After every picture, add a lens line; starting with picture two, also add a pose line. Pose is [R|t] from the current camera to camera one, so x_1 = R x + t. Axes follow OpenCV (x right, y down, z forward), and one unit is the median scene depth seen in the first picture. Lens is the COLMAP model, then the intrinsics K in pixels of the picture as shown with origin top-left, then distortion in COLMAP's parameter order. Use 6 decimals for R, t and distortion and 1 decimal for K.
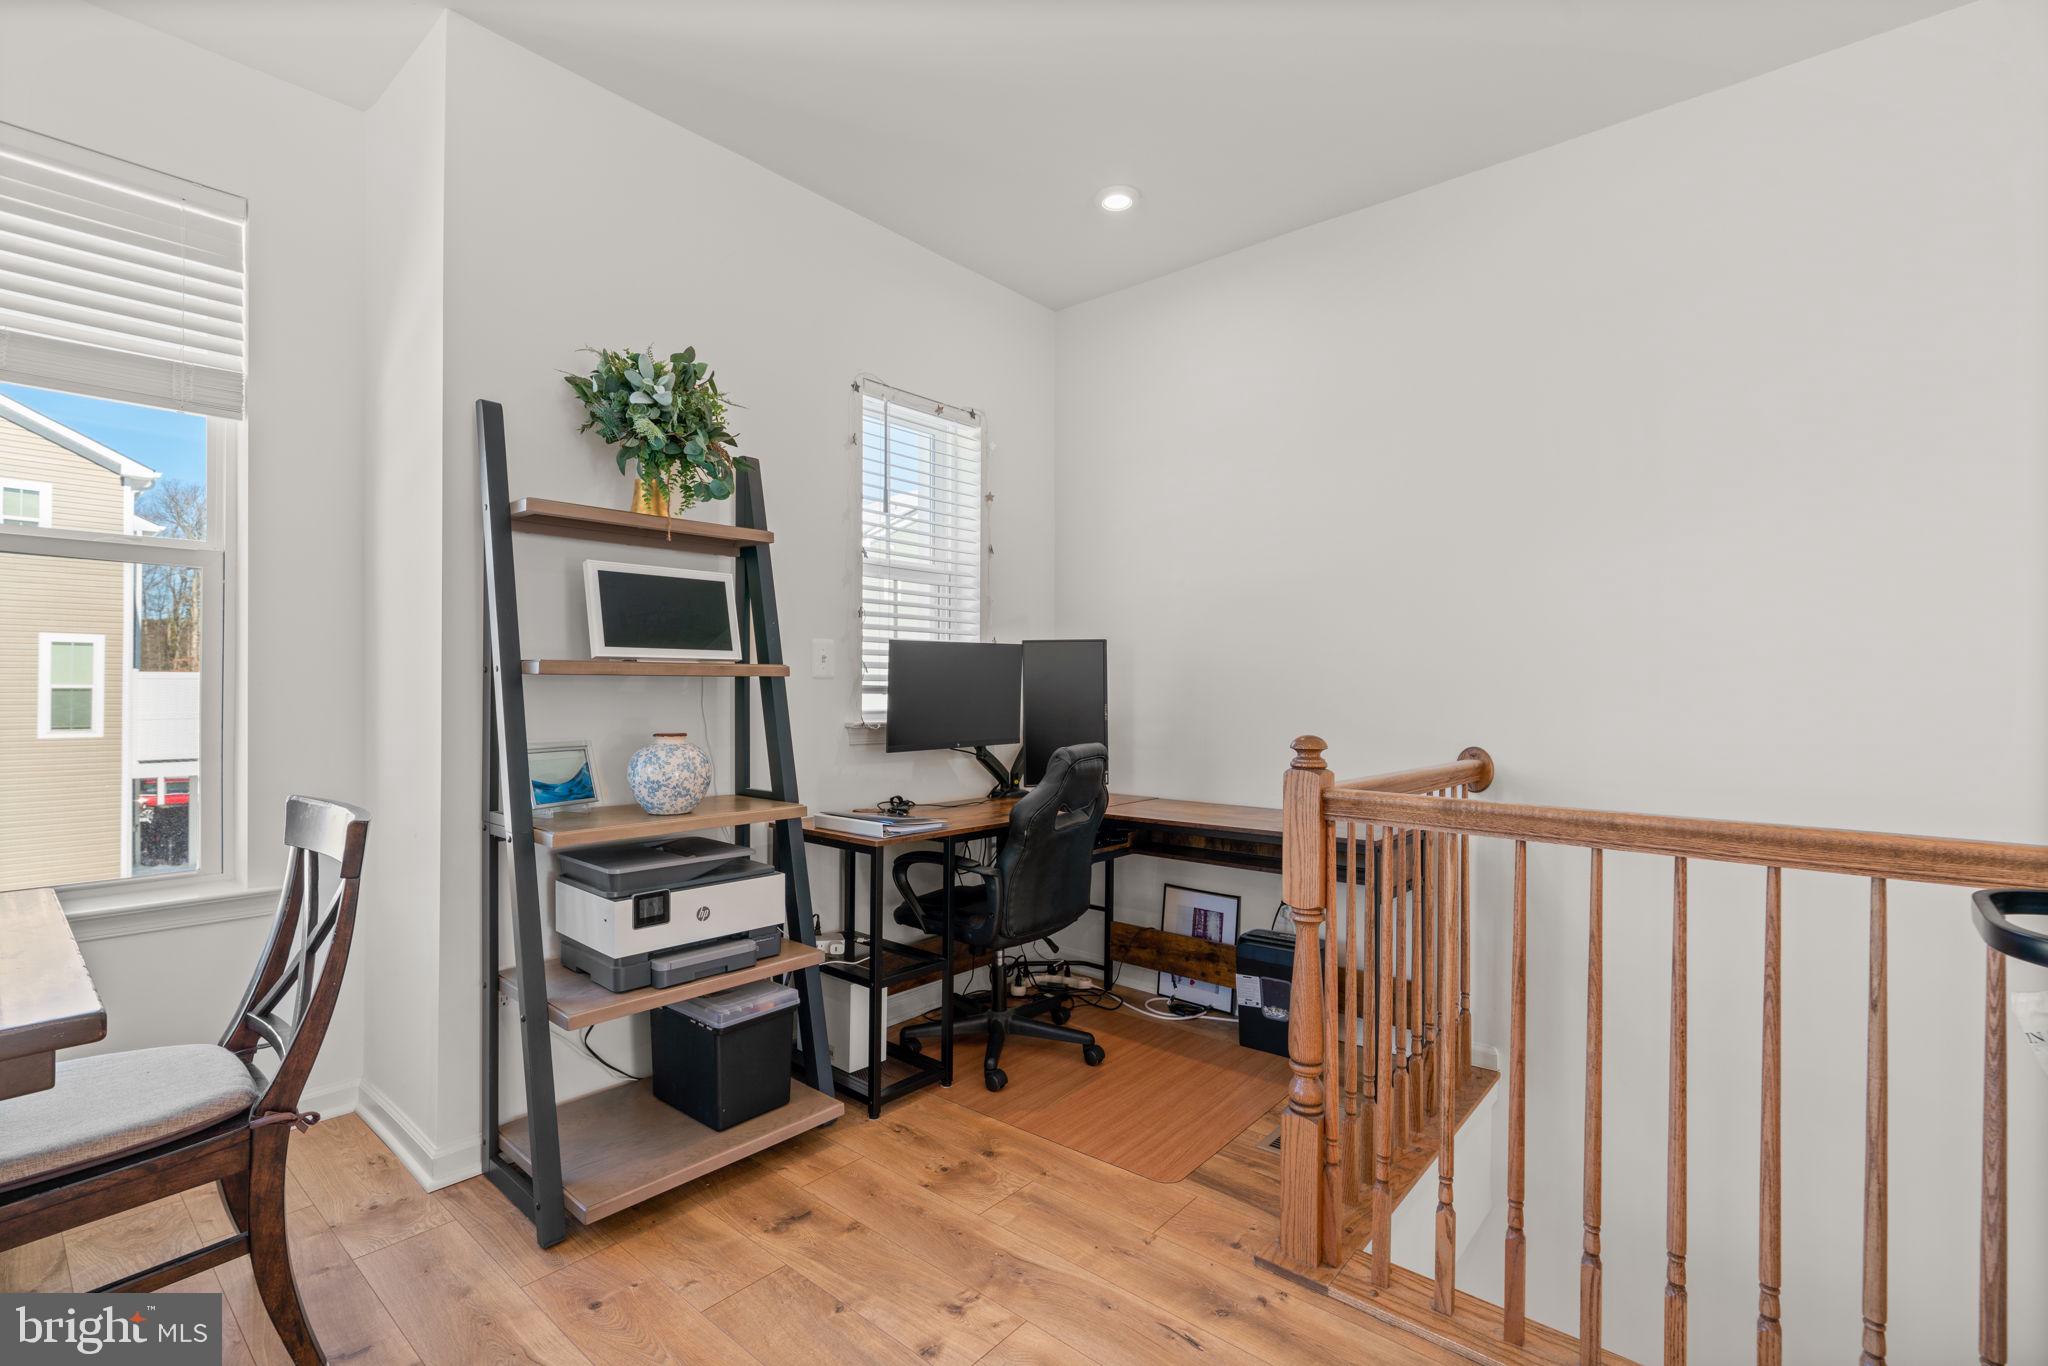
lens RADIAL K [[918.7, 0, 1014.1], [0, 918.7, 684.2], [0, 0, 1]] dist [-0.017727, 0.005964]
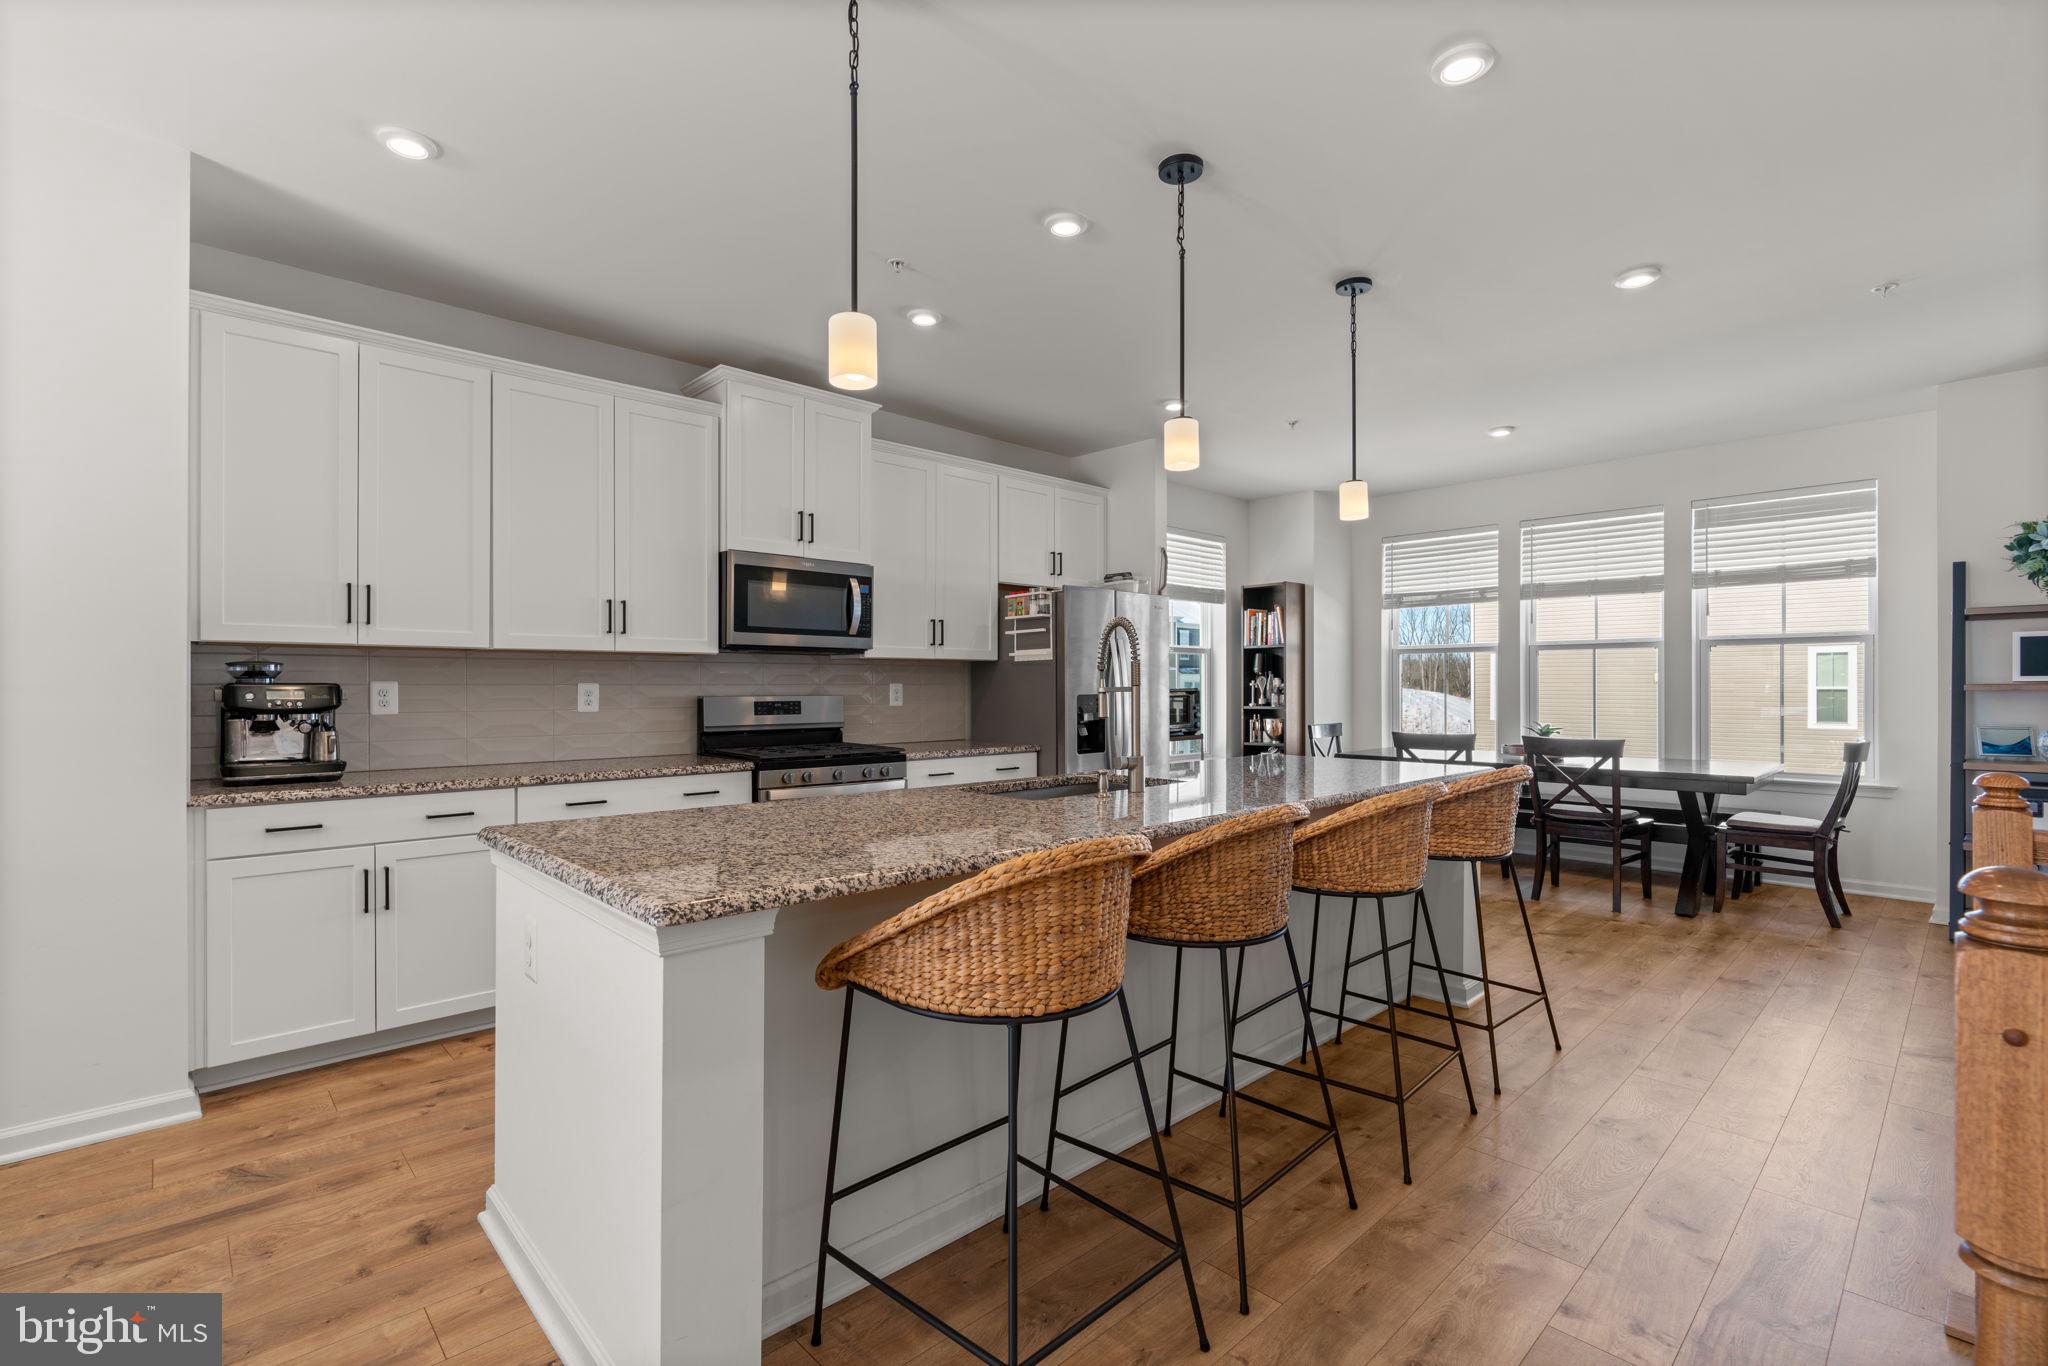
lens RADIAL K [[918.7, 0, 1014.1], [0, 918.7, 684.2], [0, 0, 1]] dist [-0.017727, 0.005964]
pose [[-0.116942, -0.008876, -0.993099, 1.644146], [0.006122, 0.999935, -0.009658, -0.016795], [0.993120, -0.007209, -0.116880, -0.866090]]
